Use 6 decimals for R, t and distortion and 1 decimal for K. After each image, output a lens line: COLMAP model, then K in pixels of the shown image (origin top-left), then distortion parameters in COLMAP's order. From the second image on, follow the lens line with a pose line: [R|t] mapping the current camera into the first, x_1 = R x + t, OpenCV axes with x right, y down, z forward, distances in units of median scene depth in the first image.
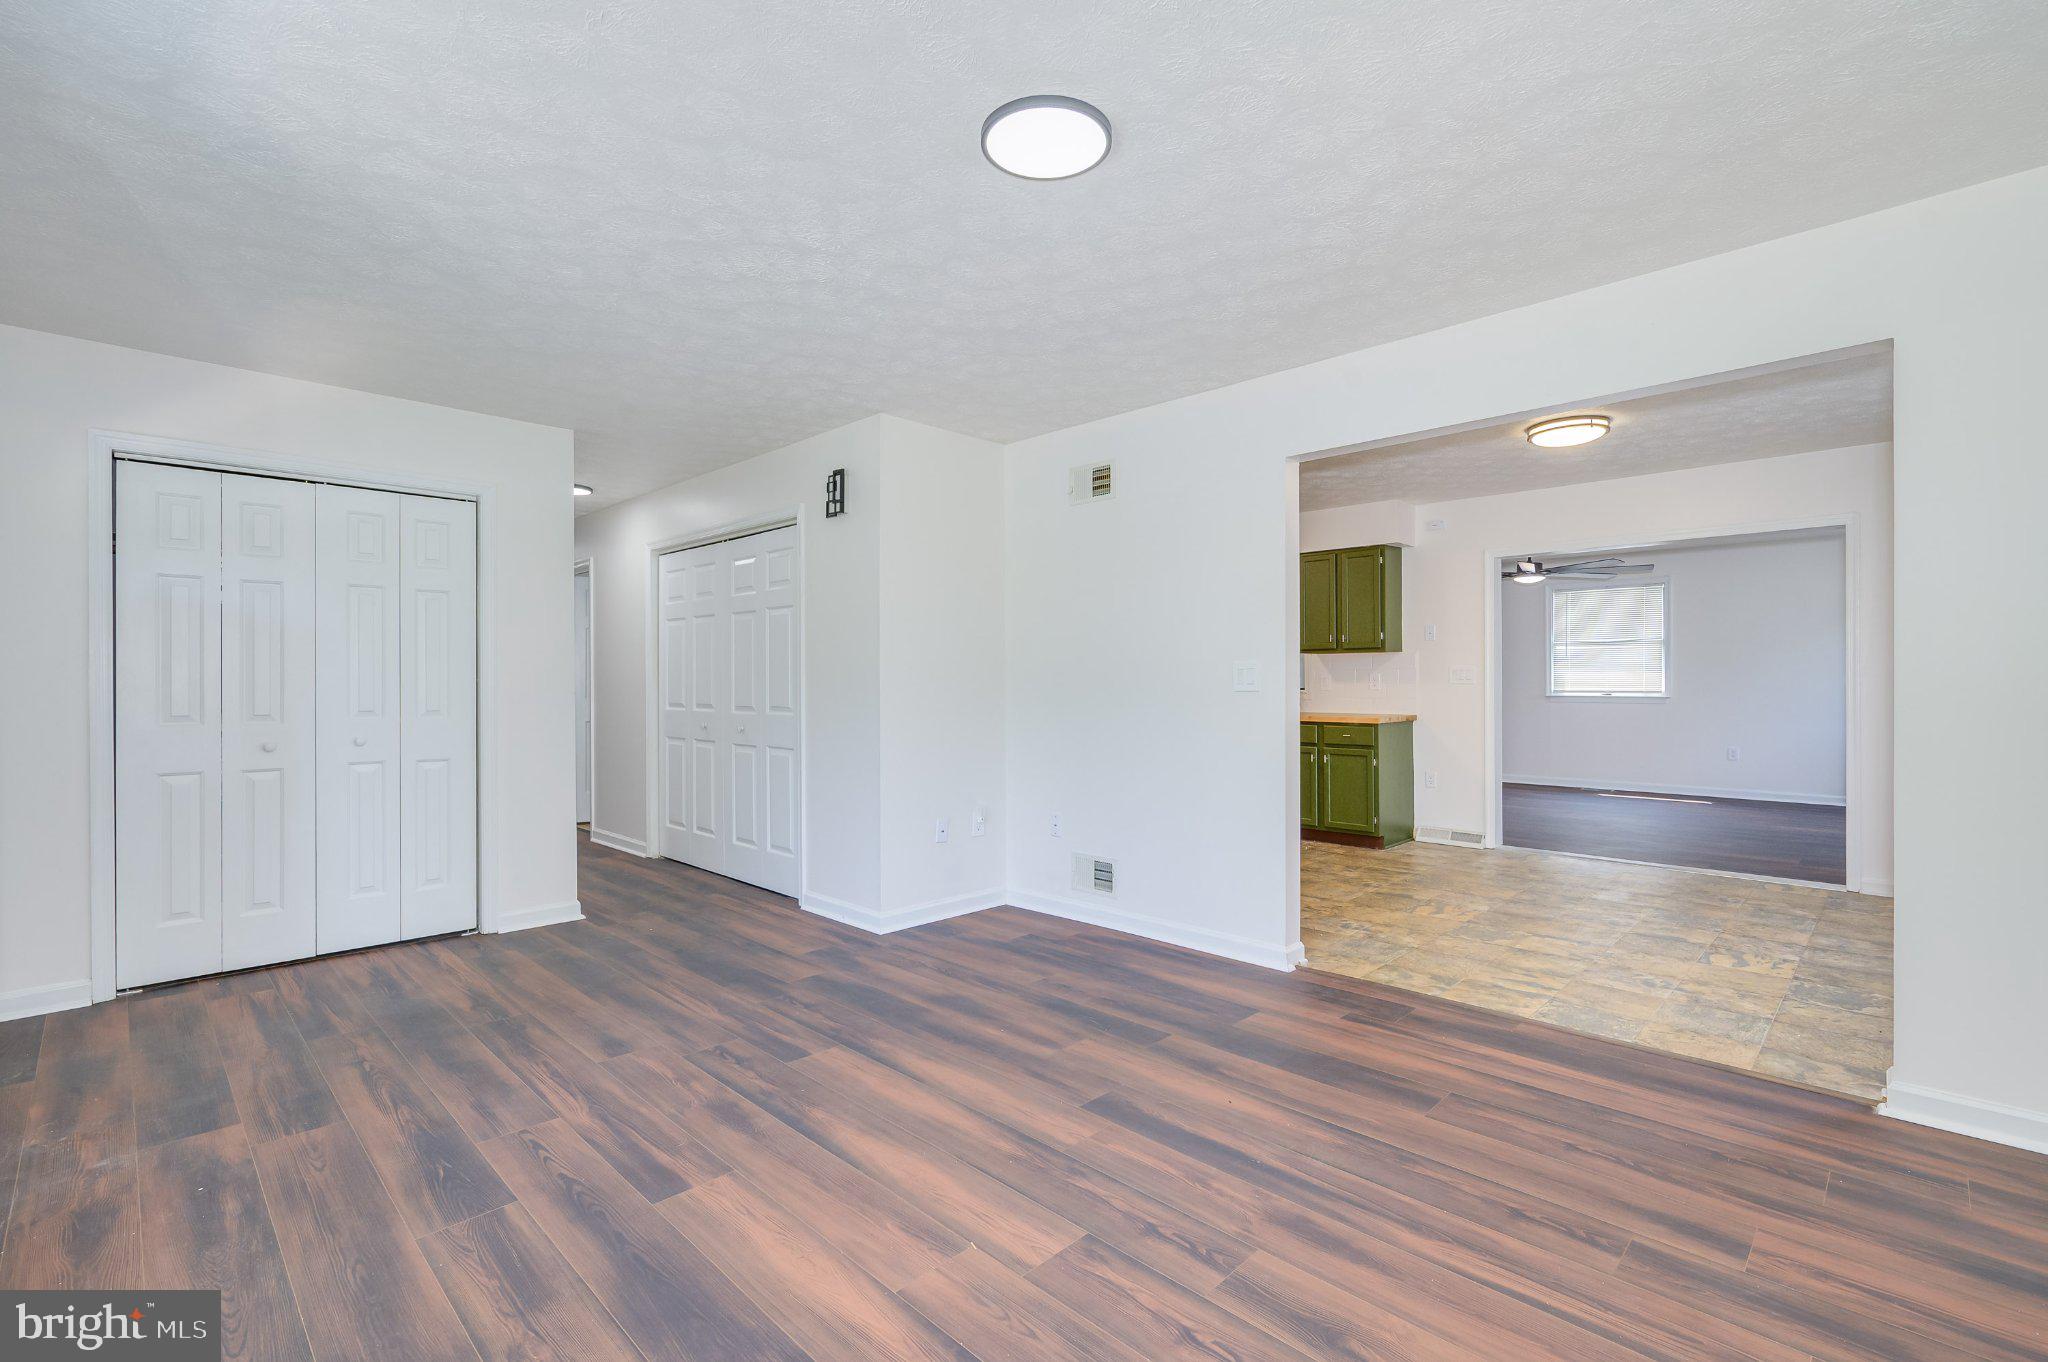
lens RADIAL K [[915.7, 0, 1030.4], [0, 915.7, 681.5], [0, 0, 1]] dist [0.001004, 0.000070]
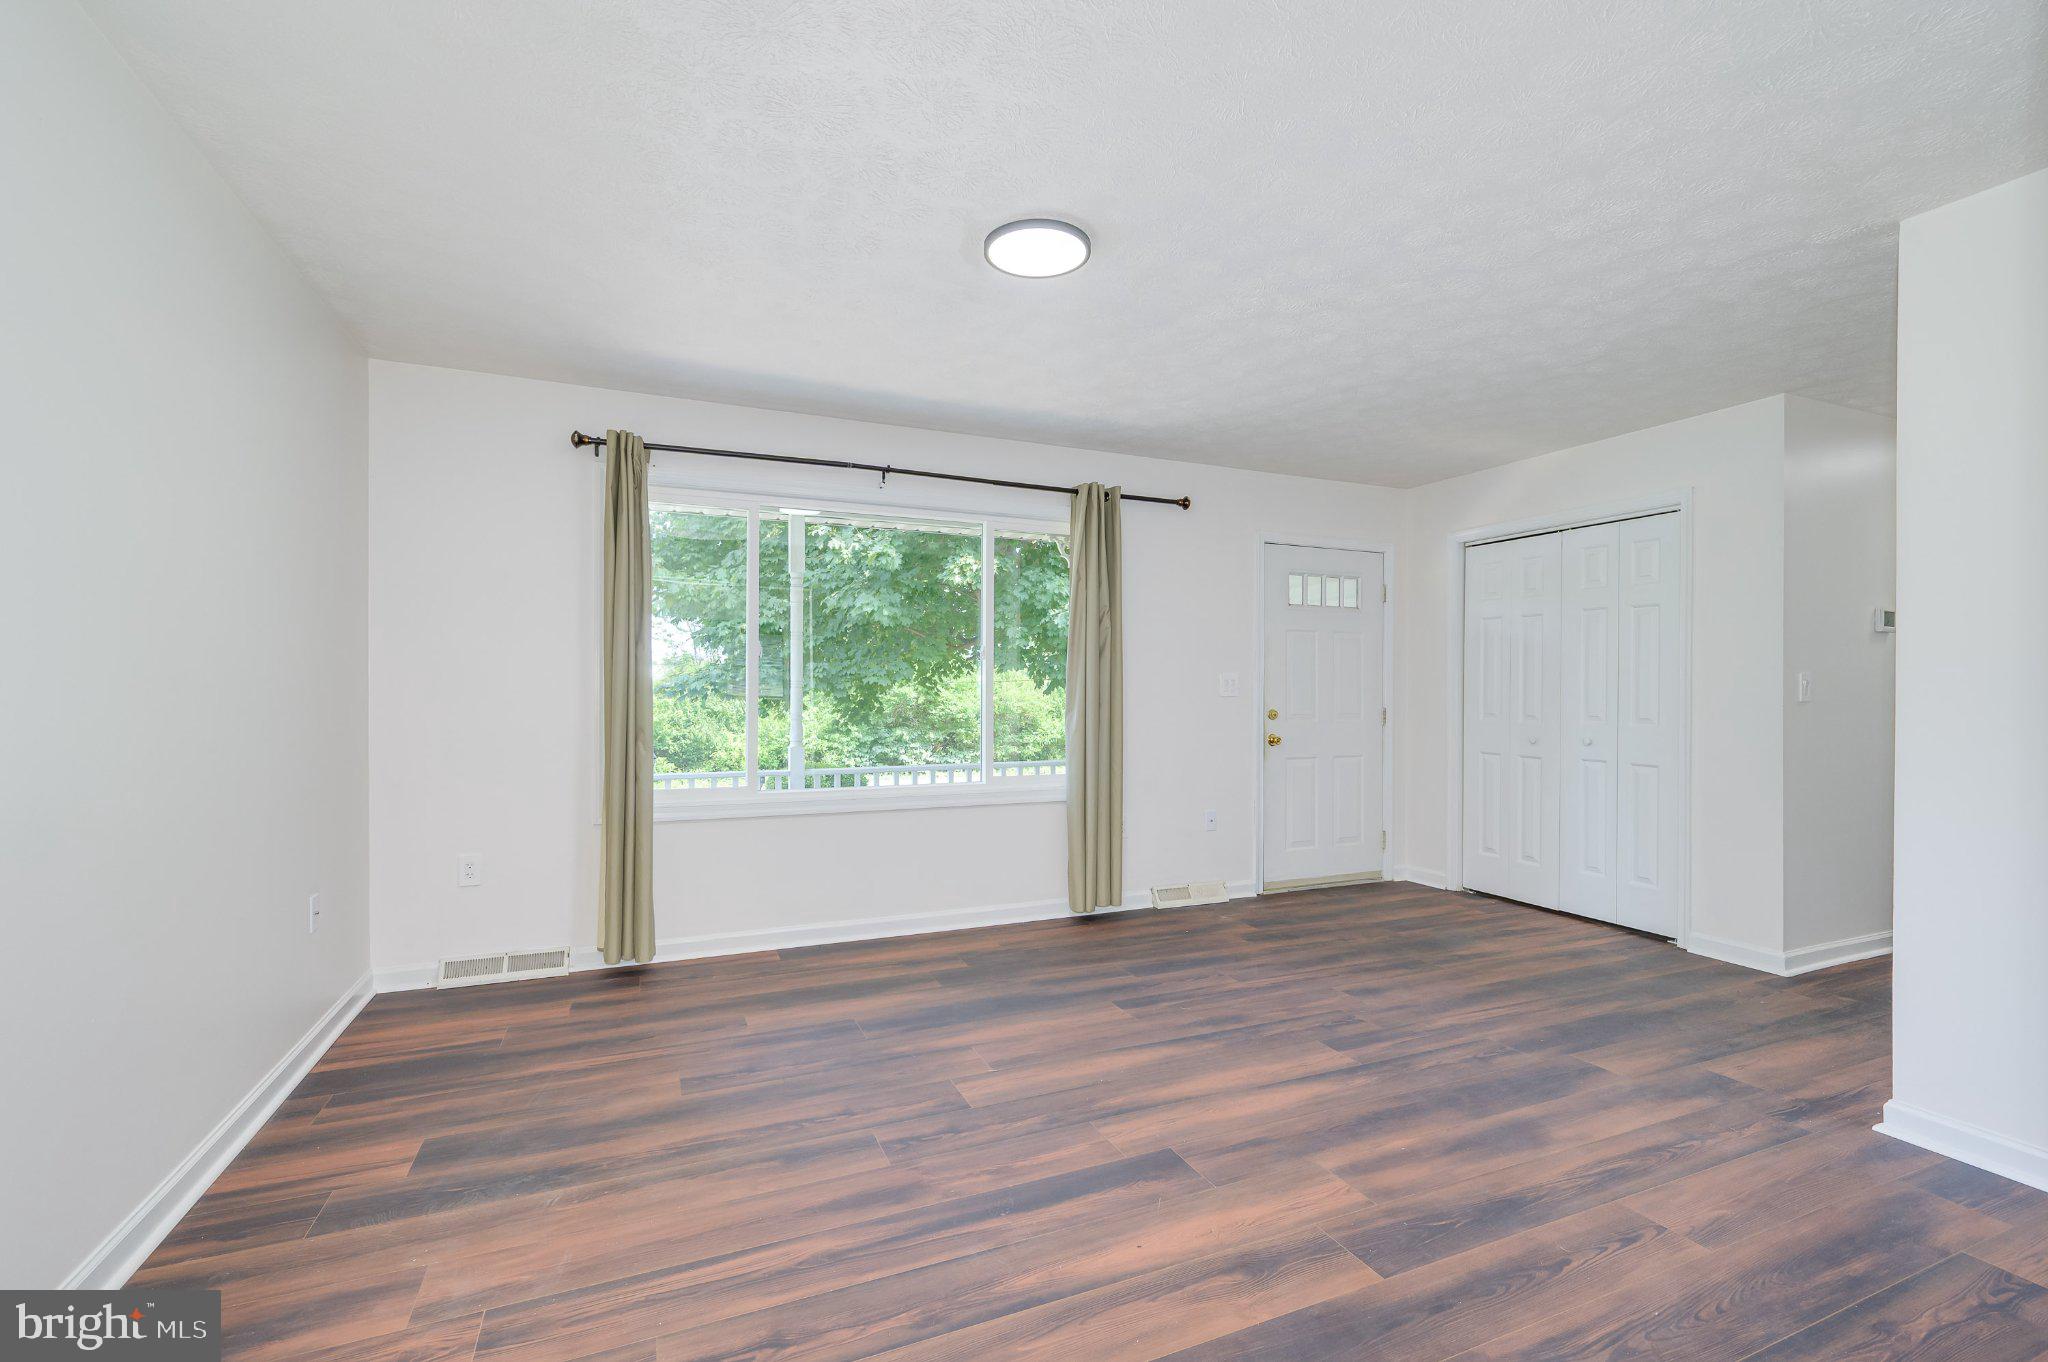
lens RADIAL K [[915.7, 0, 1036.1], [0, 915.7, 686.6], [0, 0, 1]] dist [0.001004, 0.000070]
pose [[-0.382466, -0.001158, -0.923969, 0.851388], [-0.001947, 0.999998, -0.000447, -0.003991], [0.923967, 0.001628, -0.382468, 1.082367]]
